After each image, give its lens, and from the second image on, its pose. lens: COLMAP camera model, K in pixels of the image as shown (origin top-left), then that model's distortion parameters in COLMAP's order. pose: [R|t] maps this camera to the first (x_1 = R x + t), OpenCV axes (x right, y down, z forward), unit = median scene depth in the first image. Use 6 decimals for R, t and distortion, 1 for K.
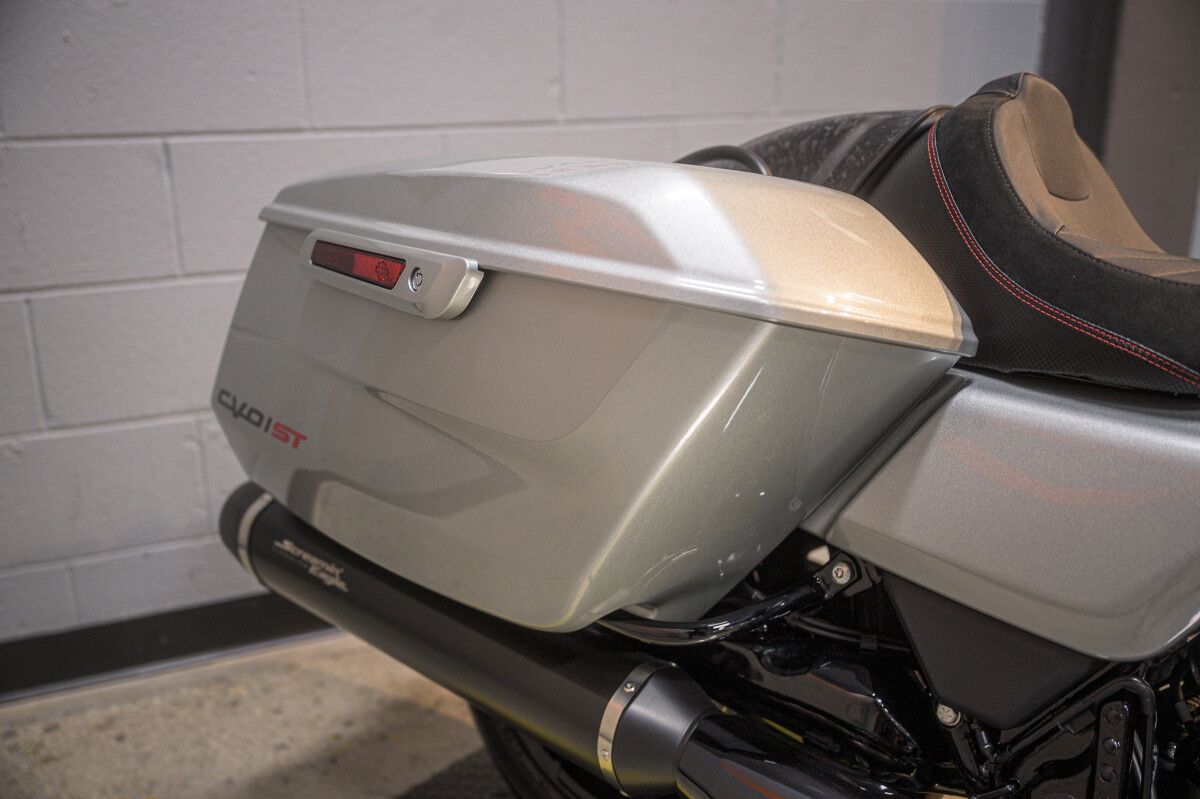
lens RADIAL K [[1204.3, 0, 598.8], [0, 1204.3, 398.4], [0, 0, 1]] dist [-0.003356, 0.000000]
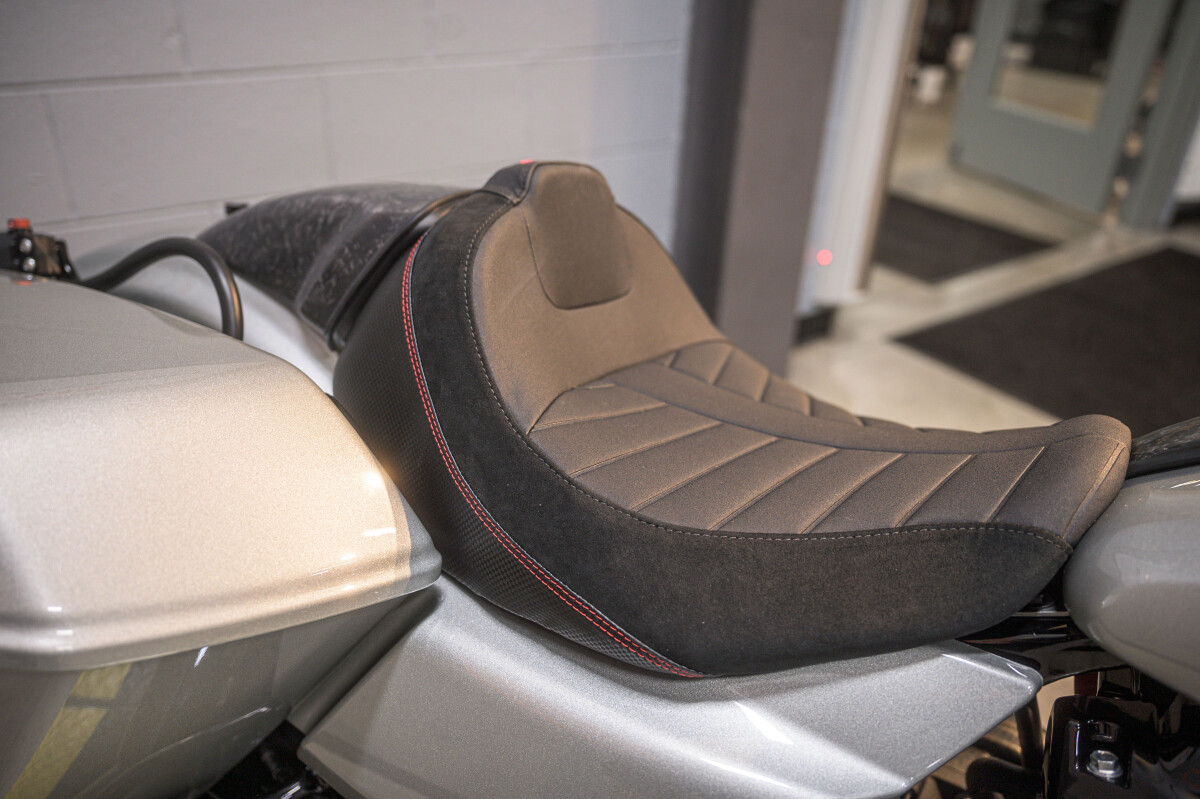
lens RADIAL K [[945.7, 0, 601.2], [0, 945.7, 401.2], [0, 0, 1]] dist [0.006324, -0.000937]
pose [[0.980221, -0.054931, 0.190132, 0.262802], [0.017035, 0.980561, 0.195473, -0.235268], [-0.197174, -0.188368, 0.962102, 0.338380]]
